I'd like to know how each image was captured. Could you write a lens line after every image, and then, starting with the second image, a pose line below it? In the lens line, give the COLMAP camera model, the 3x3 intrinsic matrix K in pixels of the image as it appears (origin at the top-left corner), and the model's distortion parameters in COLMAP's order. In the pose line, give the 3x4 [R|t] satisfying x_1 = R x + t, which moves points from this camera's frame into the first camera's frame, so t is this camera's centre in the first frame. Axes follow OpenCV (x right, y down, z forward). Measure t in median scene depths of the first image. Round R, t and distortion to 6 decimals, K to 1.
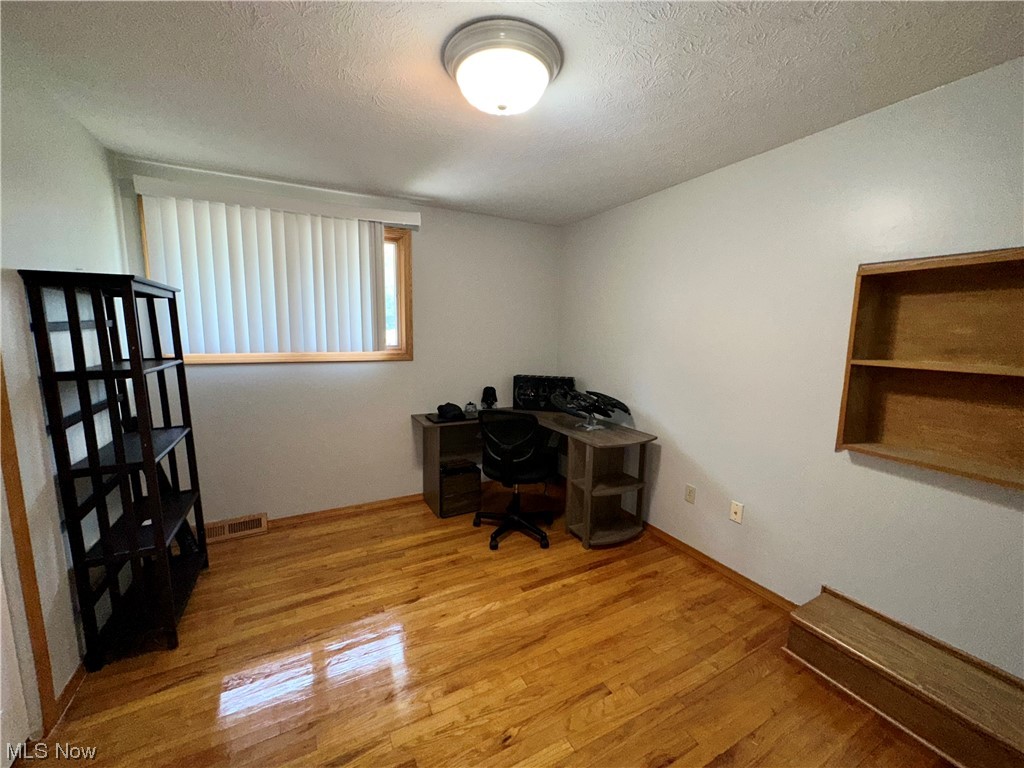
lens RADIAL K [[408.2, 0, 511.5], [0, 408.2, 385.8], [0, 0, 1]] dist [0.000814, -0.000929]
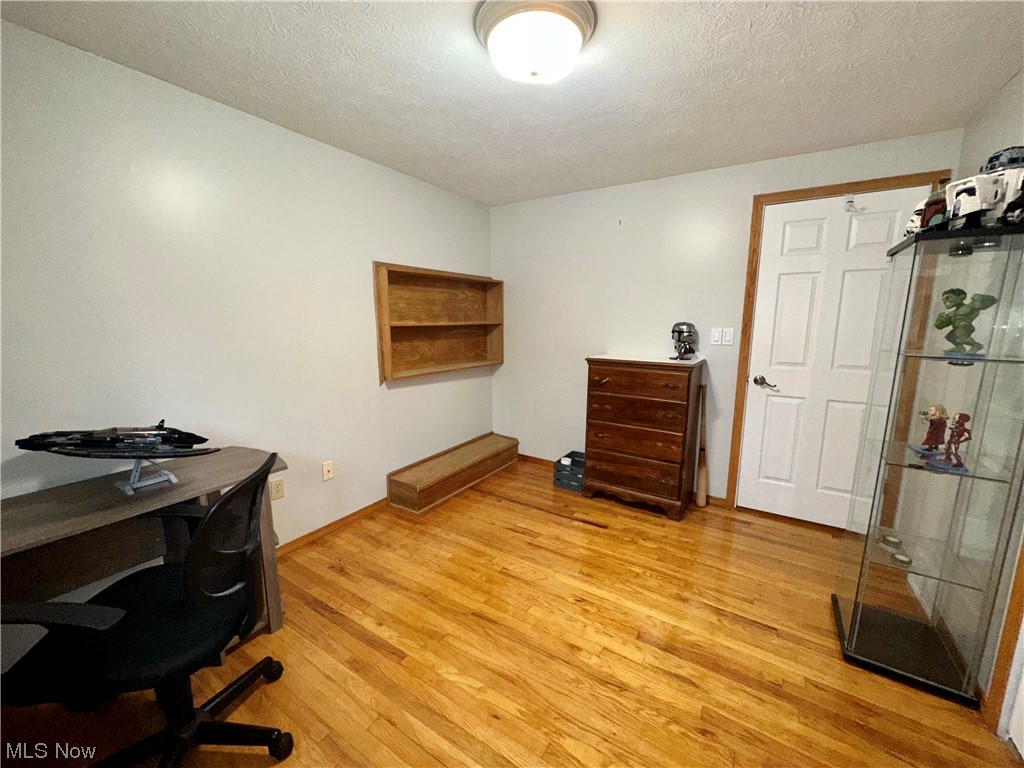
lens RADIAL K [[408.2, 0, 512.1], [0, 408.2, 383.8], [0, 0, 1]] dist [0.000814, -0.000929]
pose [[-0.491093, -0.154768, 0.857248, -0.731774], [0.109136, 0.965405, 0.236815, -0.150841], [-0.864243, 0.209855, -0.457213, 1.254858]]
